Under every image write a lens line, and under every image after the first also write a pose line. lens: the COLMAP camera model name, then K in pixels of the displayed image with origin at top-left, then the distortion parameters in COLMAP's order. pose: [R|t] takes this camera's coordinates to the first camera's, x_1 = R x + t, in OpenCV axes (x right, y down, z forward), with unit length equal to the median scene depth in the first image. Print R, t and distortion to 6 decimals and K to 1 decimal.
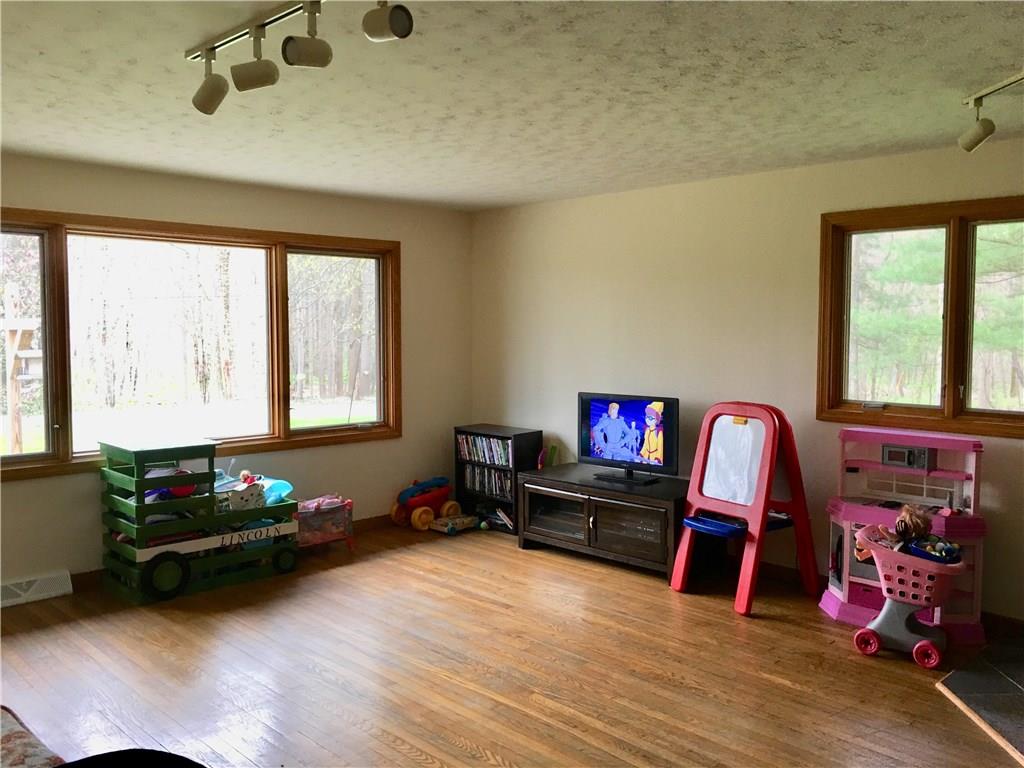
lens RADIAL K [[870.9, 0, 510.0], [0, 870.9, 378.0], [0, 0, 1]] dist [0.020329, 0.002006]
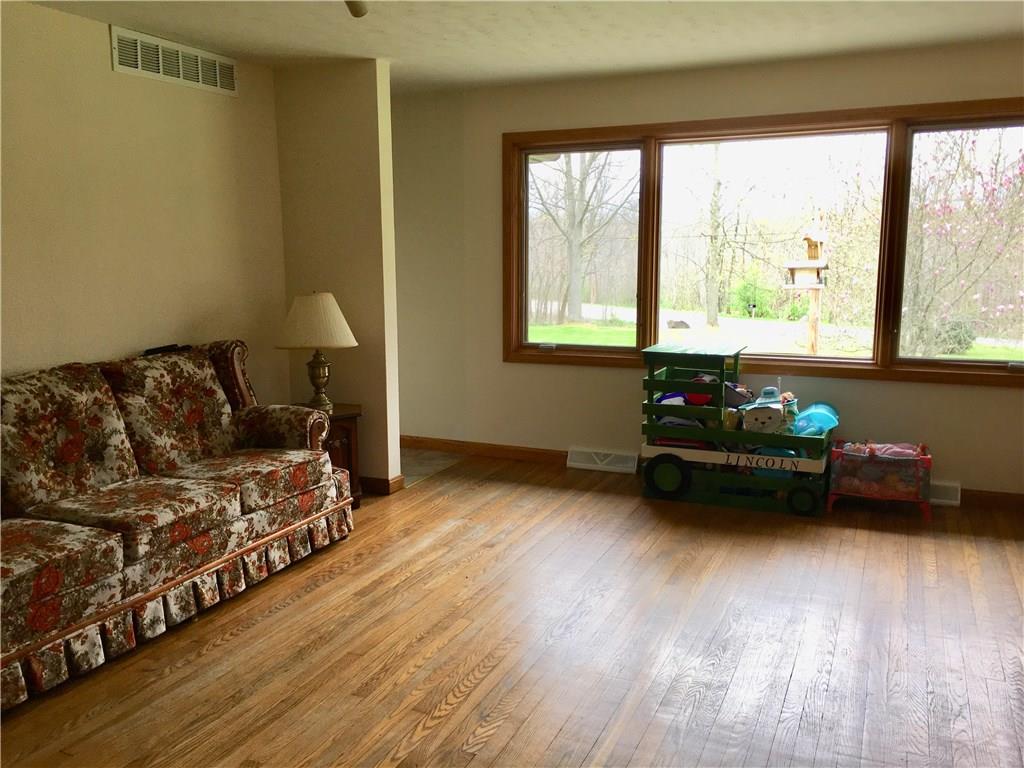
lens RADIAL K [[870.9, 0, 509.8], [0, 870.9, 392.2], [0, 0, 1]] dist [0.020329, 0.002006]
pose [[0.355236, 0.145030, -0.923457, 0.421501], [-0.052876, 0.989427, 0.135050, 0.000640], [0.933280, 0.000854, 0.359149, 0.416665]]
